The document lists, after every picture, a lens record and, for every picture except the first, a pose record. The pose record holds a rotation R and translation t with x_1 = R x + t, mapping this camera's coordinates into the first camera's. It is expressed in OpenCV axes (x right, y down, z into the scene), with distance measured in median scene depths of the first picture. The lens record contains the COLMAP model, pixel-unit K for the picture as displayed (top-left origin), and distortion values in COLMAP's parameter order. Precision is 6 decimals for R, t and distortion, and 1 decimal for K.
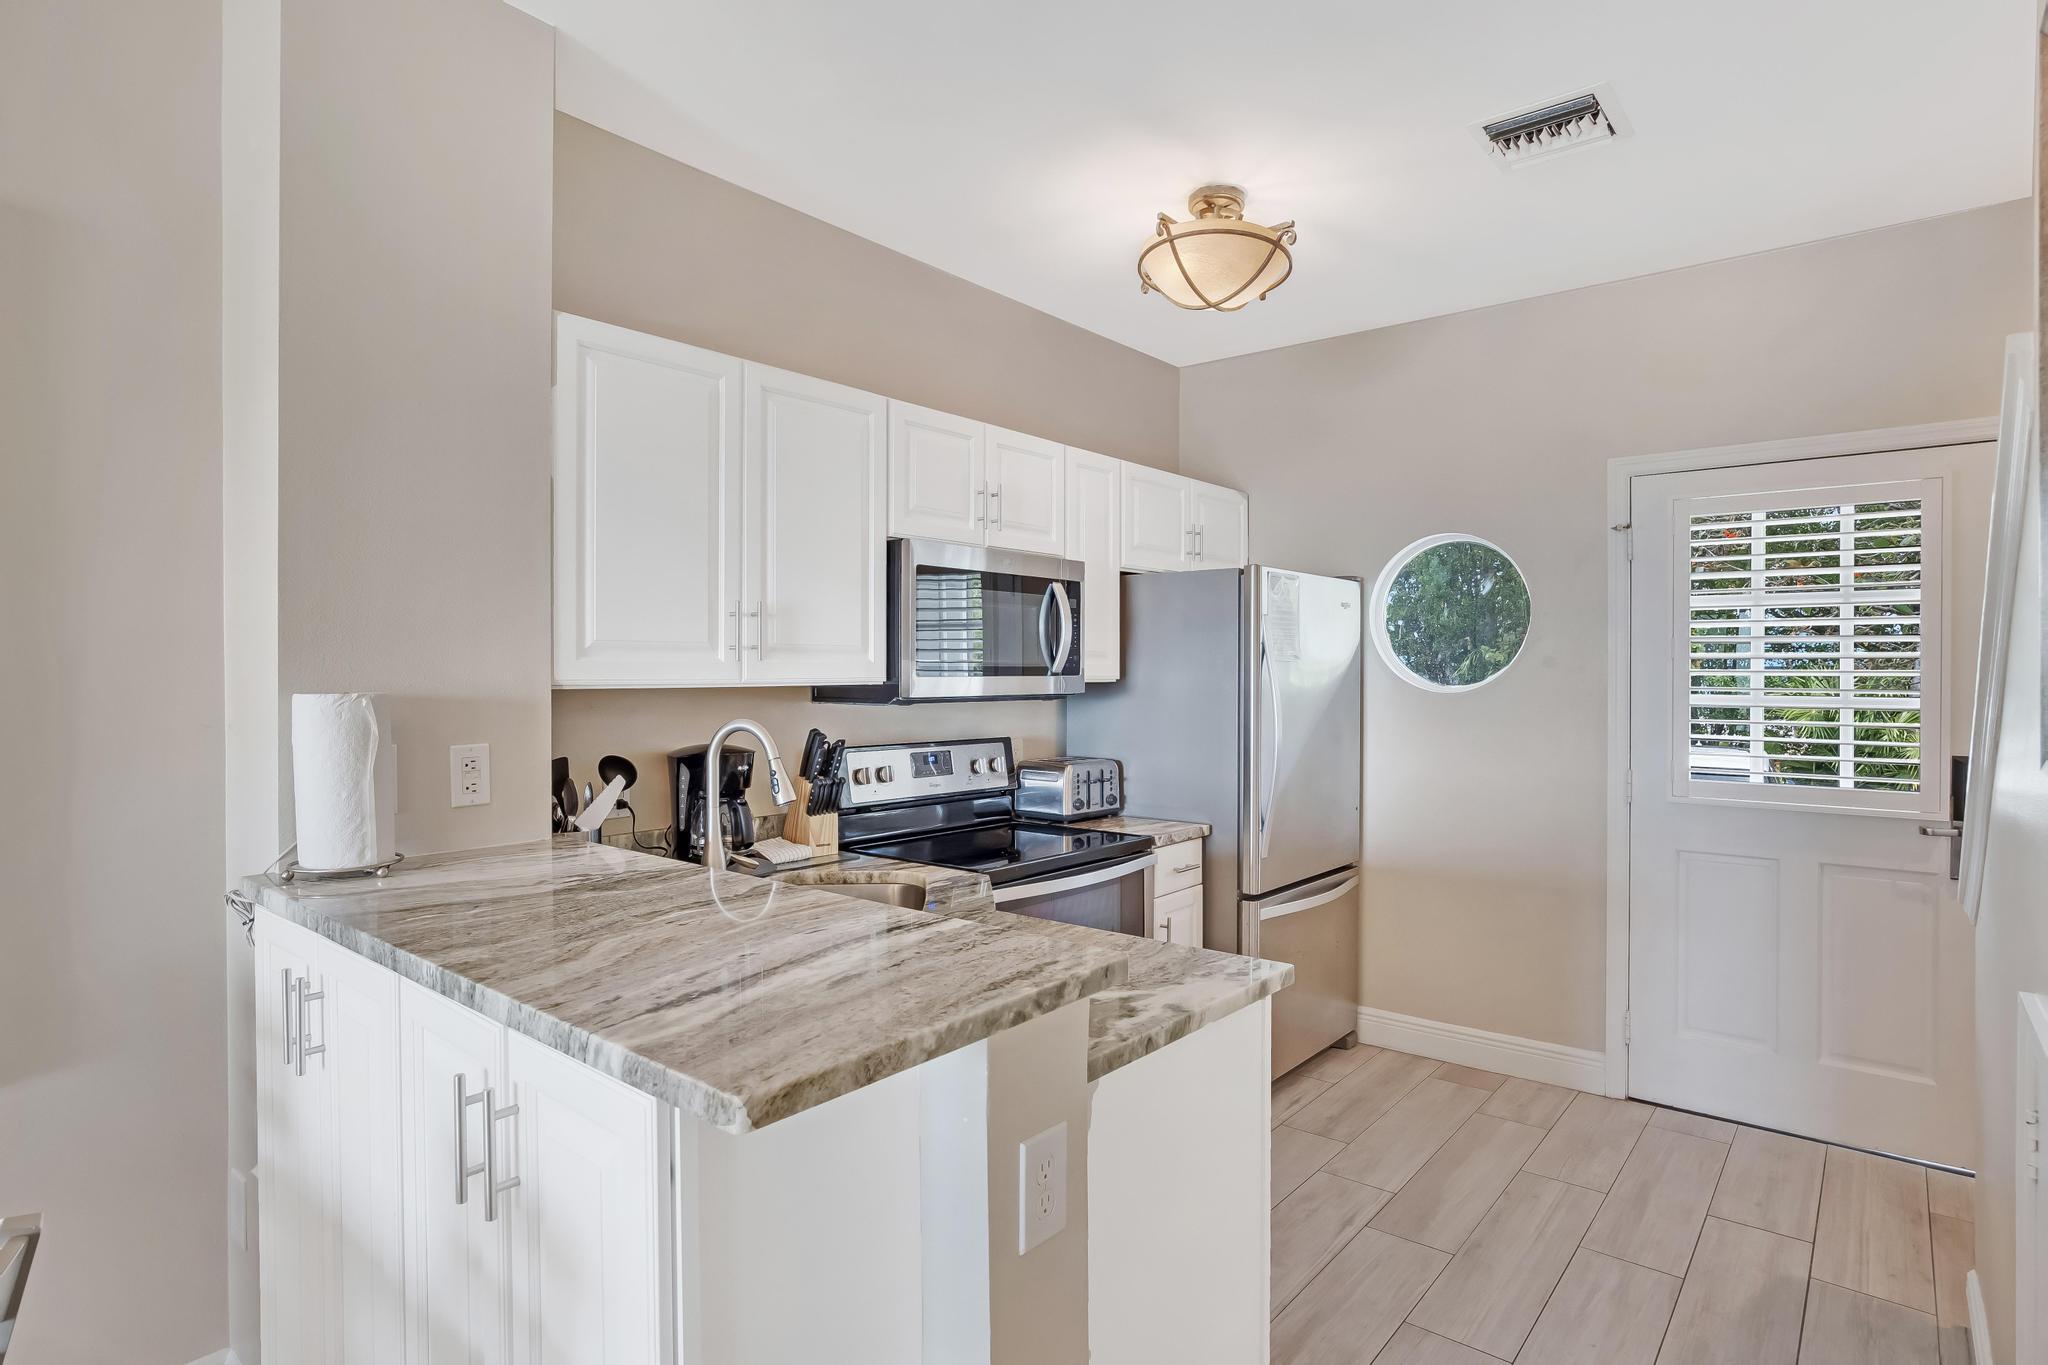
lens RADIAL K [[1061.7, 0, 1035.7], [0, 1061.7, 736.6], [0, 0, 1]] dist [-0.029779, 0.000244]
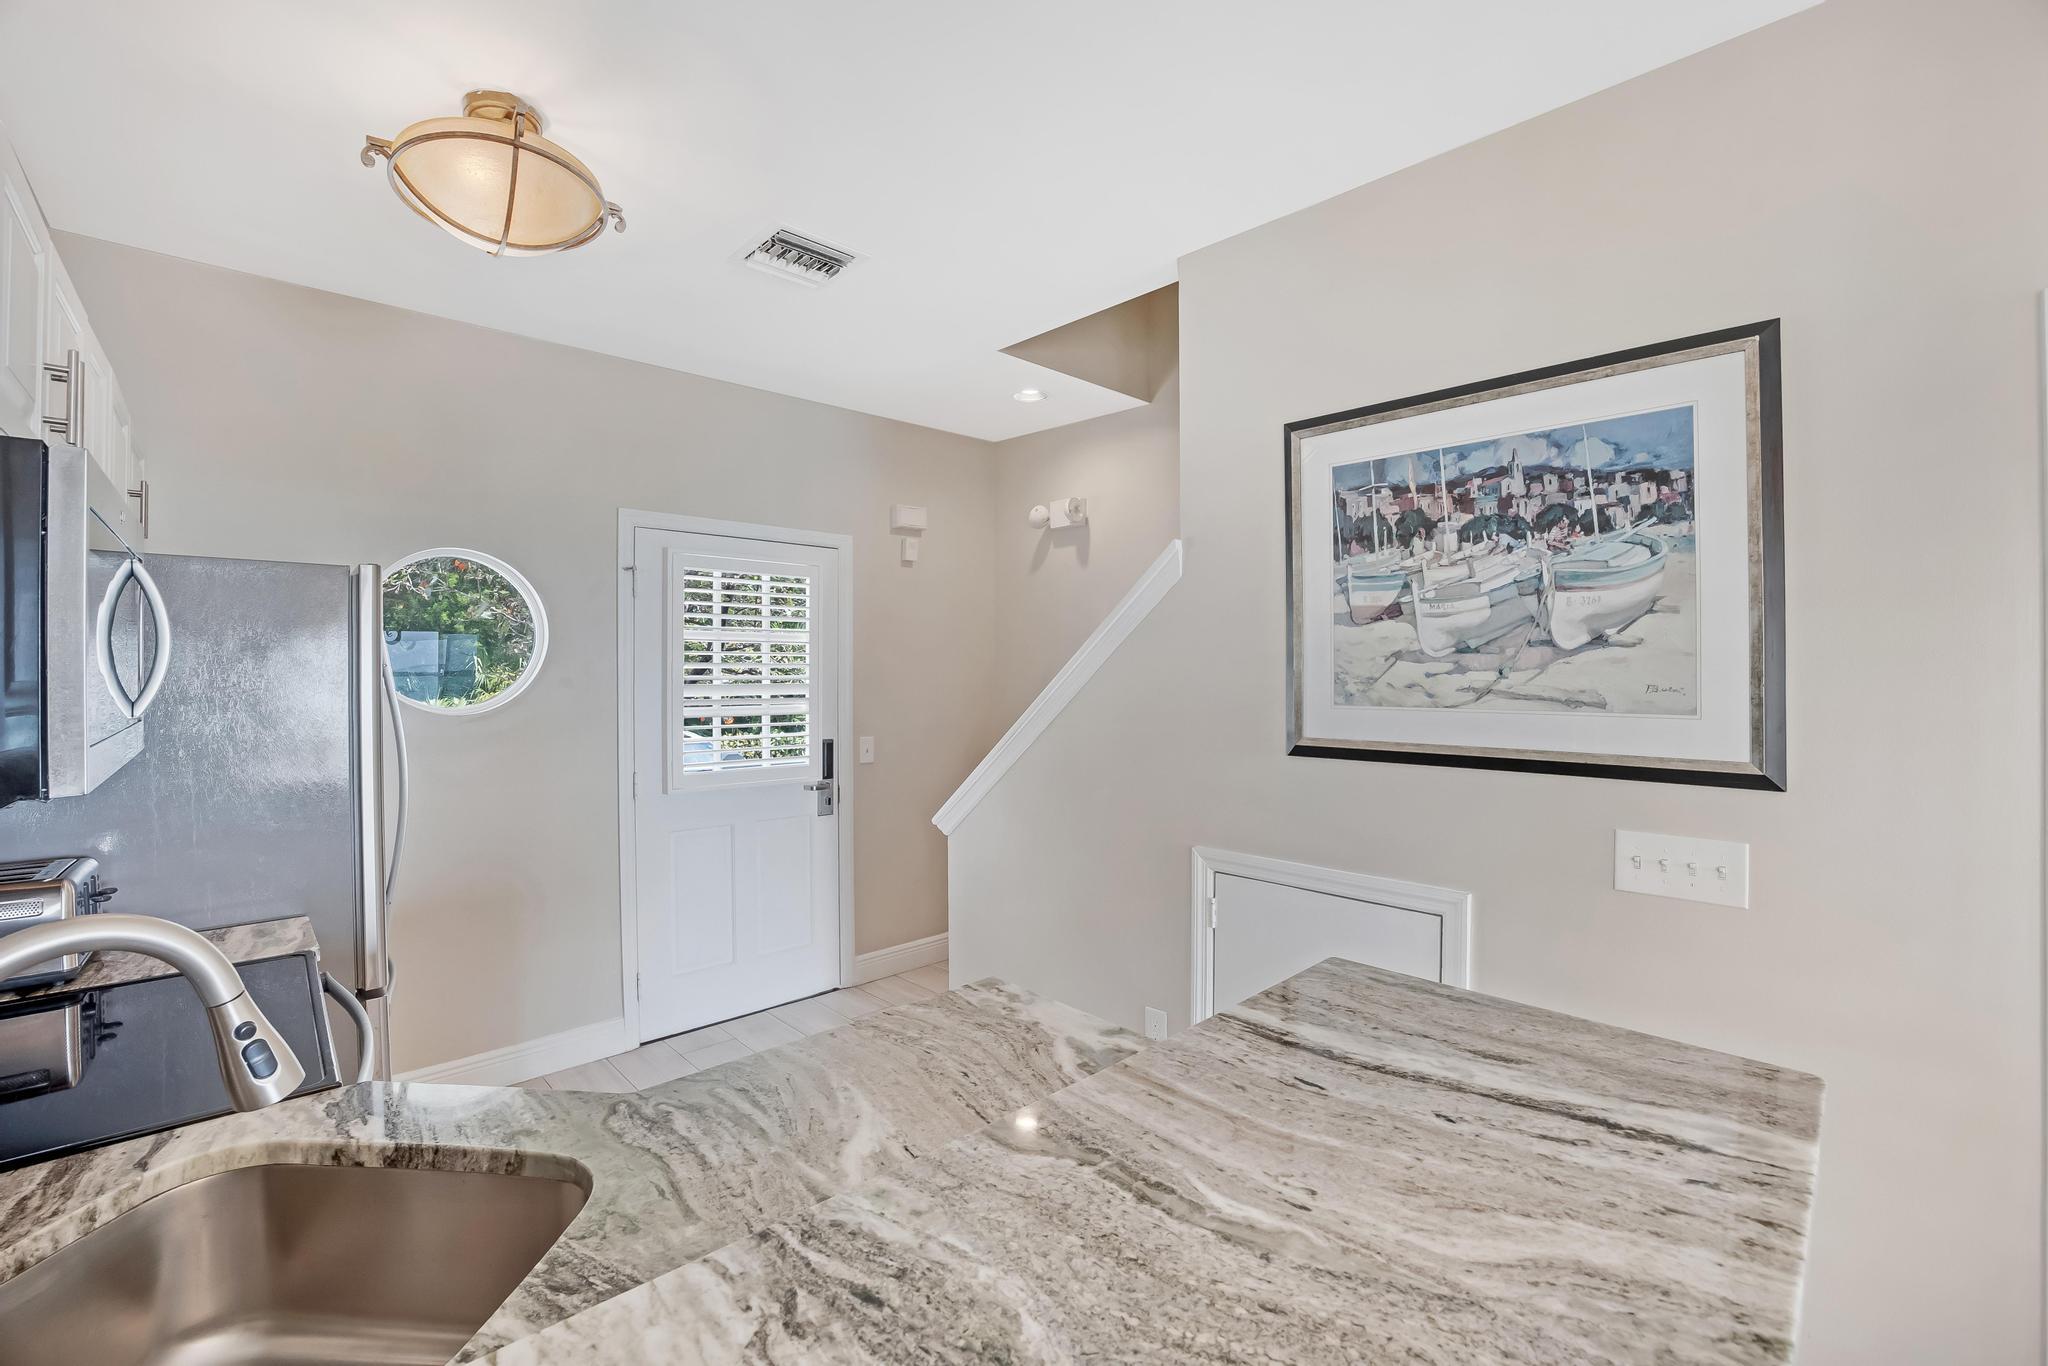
lens RADIAL K [[859.2, 0, 1022.9], [0, 859.2, 705.1], [0, 0, 1]] dist [-0.072701, 0.017864]
pose [[0.120577, -0.041807, 0.991823, -0.542811], [0.063419, 0.997396, 0.034332, -0.082684], [-0.990676, 0.058761, 0.122914, 0.729502]]
